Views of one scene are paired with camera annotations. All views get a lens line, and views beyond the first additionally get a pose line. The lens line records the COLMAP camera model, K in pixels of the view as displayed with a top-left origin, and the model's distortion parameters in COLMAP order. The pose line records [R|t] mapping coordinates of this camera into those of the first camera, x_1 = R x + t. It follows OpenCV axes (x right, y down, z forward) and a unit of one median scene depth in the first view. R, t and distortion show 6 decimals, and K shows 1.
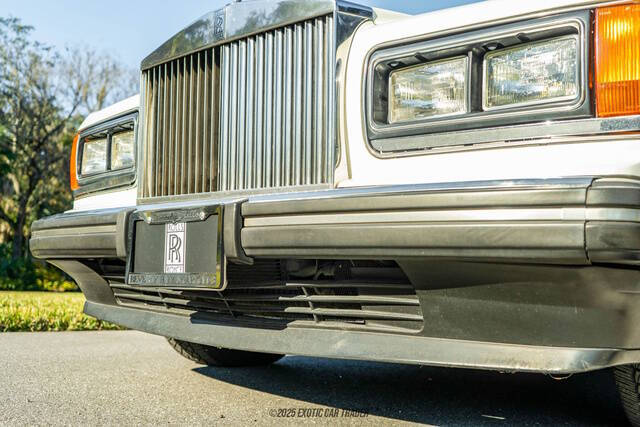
lens RADIAL K [[750.0, 0, 320.0], [0, 750.0, 213.5], [0, 0, 1]] dist [-0.014745, 0.014022]
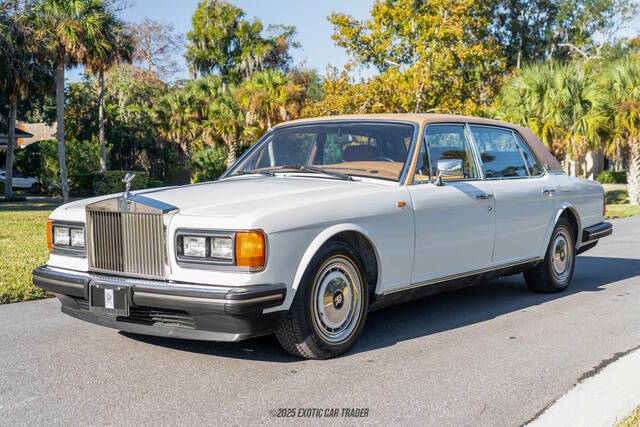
lens RADIAL K [[826.7, 0, 319.1], [0, 826.7, 164.9], [0, 0, 1]] dist [0.013266, 0.006233]
pose [[0.994205, -0.056574, 0.091411, 0.328146], [0.049927, 0.996049, 0.073438, -0.650657], [-0.095204, -0.068449, 0.993102, -2.098595]]
